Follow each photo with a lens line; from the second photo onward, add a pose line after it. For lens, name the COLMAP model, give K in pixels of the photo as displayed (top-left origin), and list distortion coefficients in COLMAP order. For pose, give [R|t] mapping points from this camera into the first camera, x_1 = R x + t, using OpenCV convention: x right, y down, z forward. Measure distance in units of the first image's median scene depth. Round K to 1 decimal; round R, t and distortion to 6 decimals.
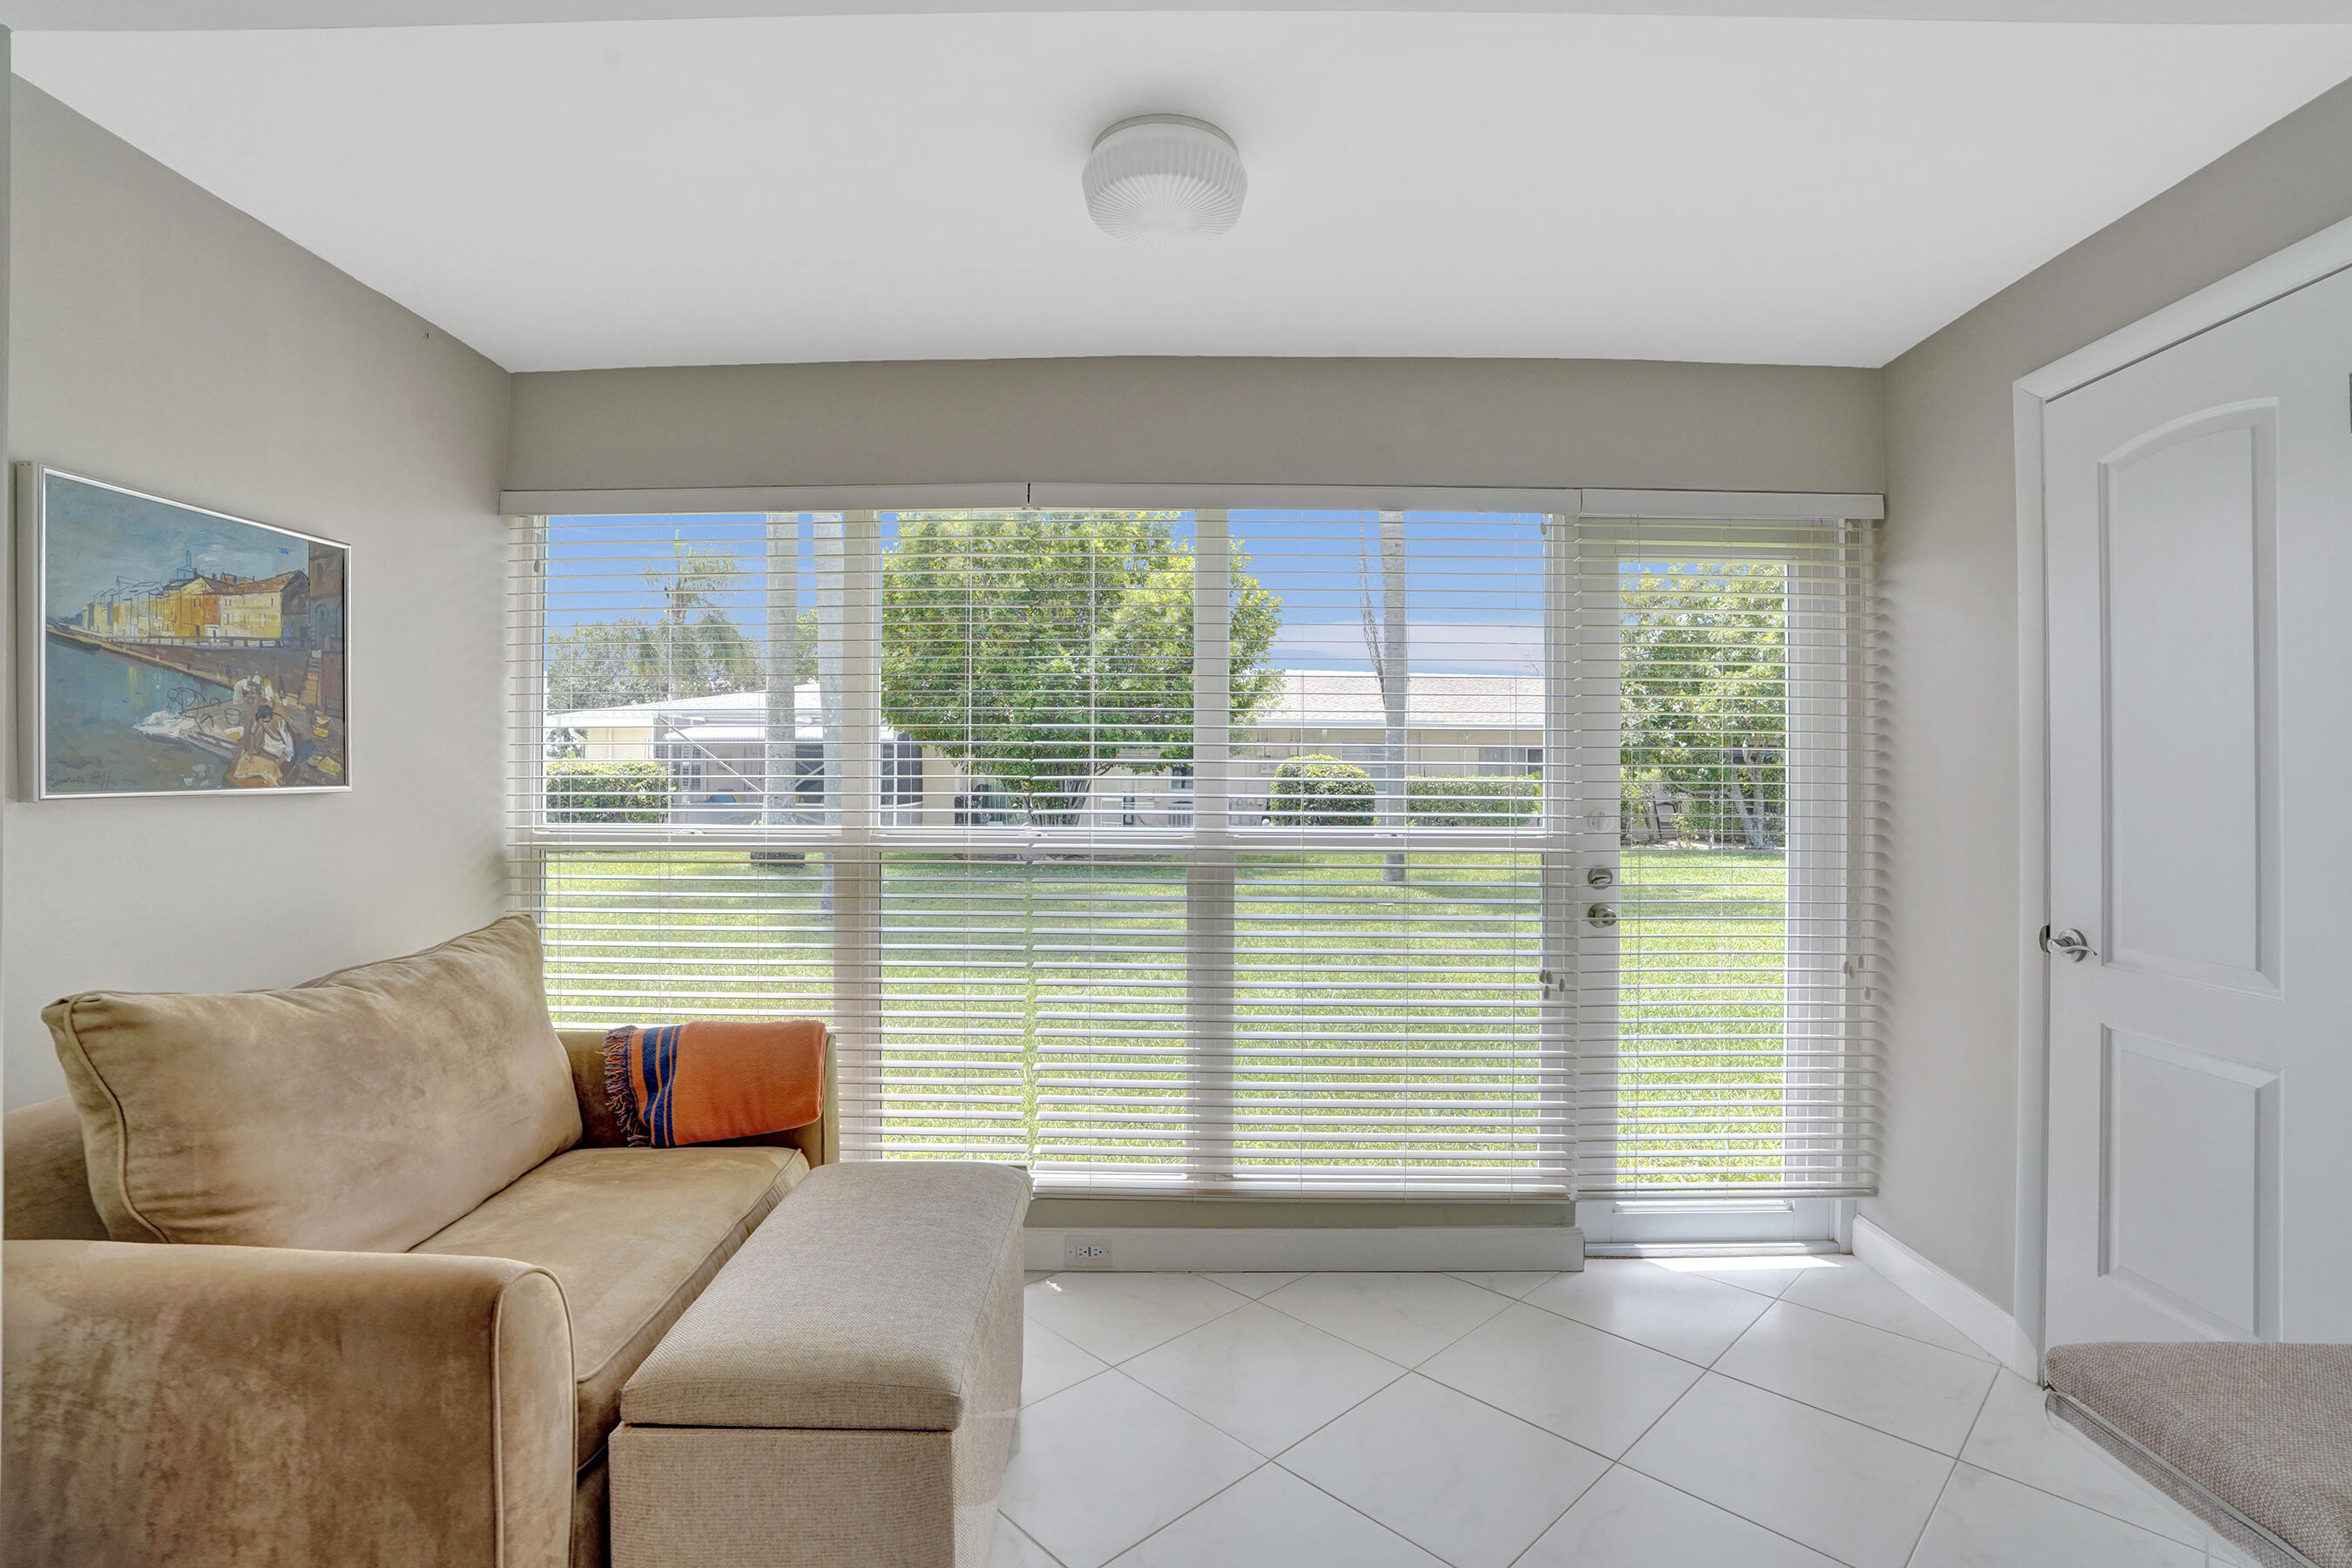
lens RADIAL K [[1093.5, 0, 1173.7], [0, 1093.5, 776.4], [0, 0, 1]] dist [-0.067566, 0.024228]
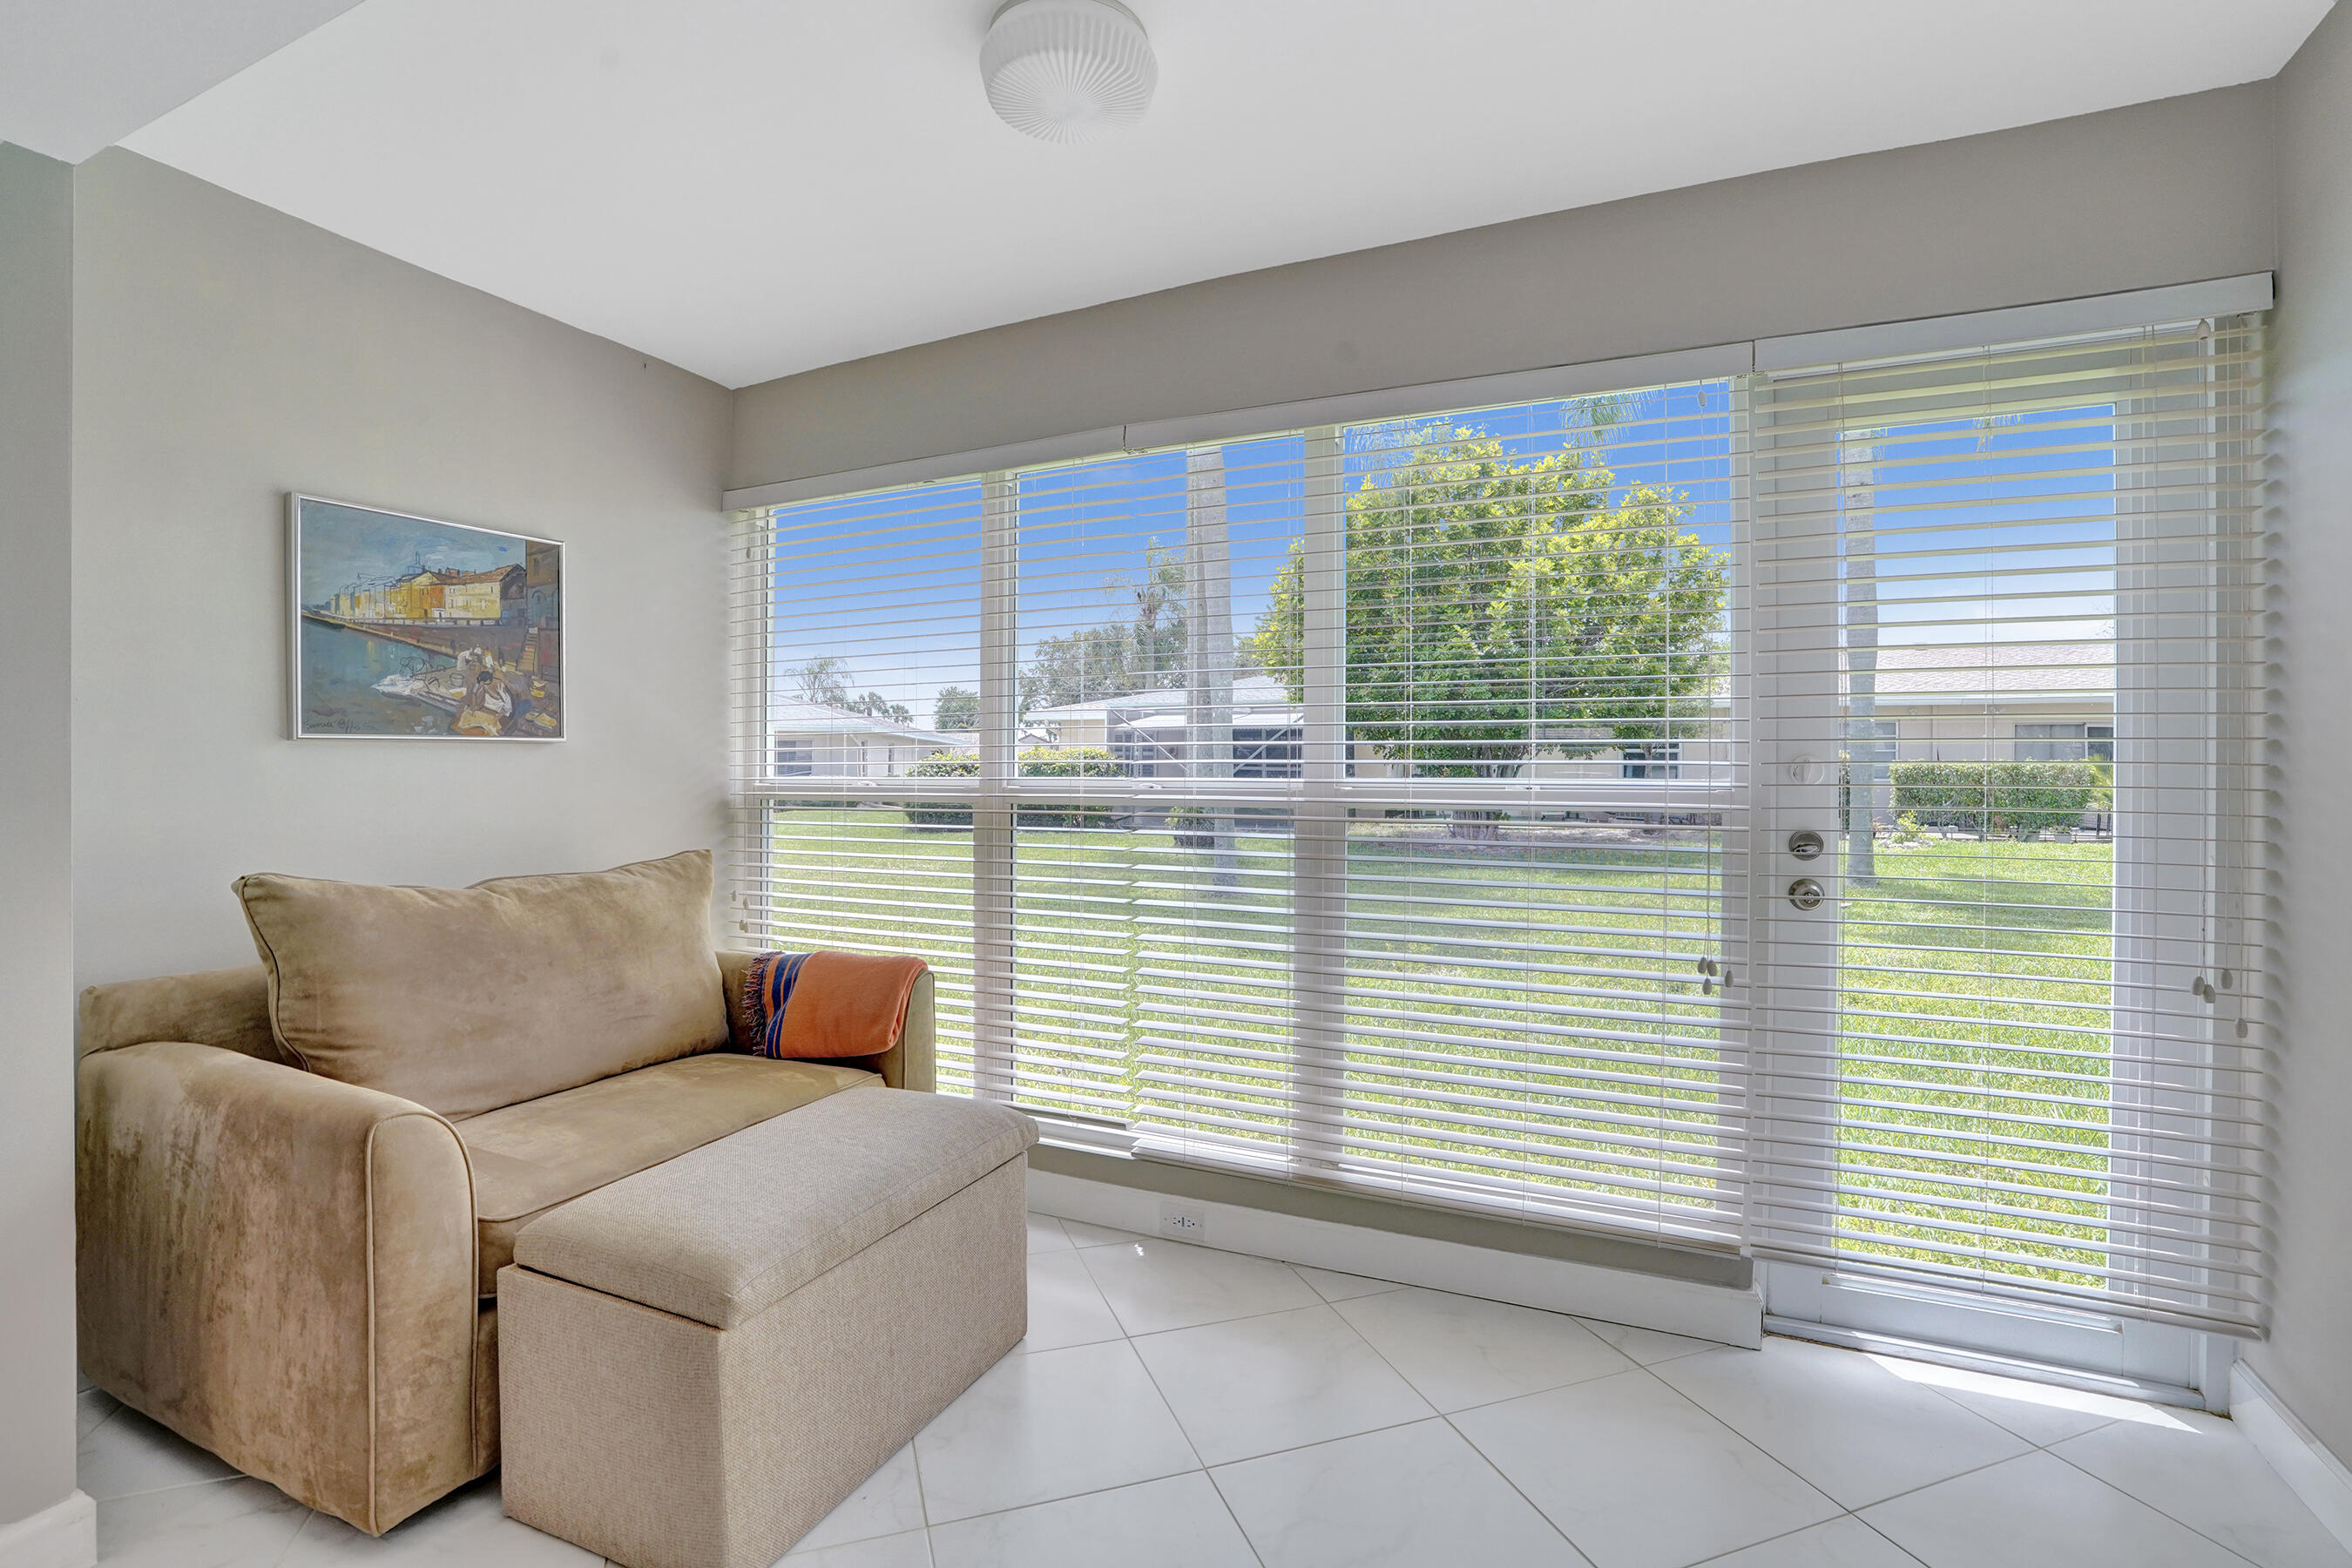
lens RADIAL K [[1093.5, 0, 1175.5], [0, 1093.5, 773.5], [0, 0, 1]] dist [-0.067566, 0.024228]
pose [[0.909523, -0.001626, -0.415650, 0.319376], [0.003995, 0.999980, 0.004830, 0.039641], [0.415634, -0.006053, 0.909512, 0.131688]]
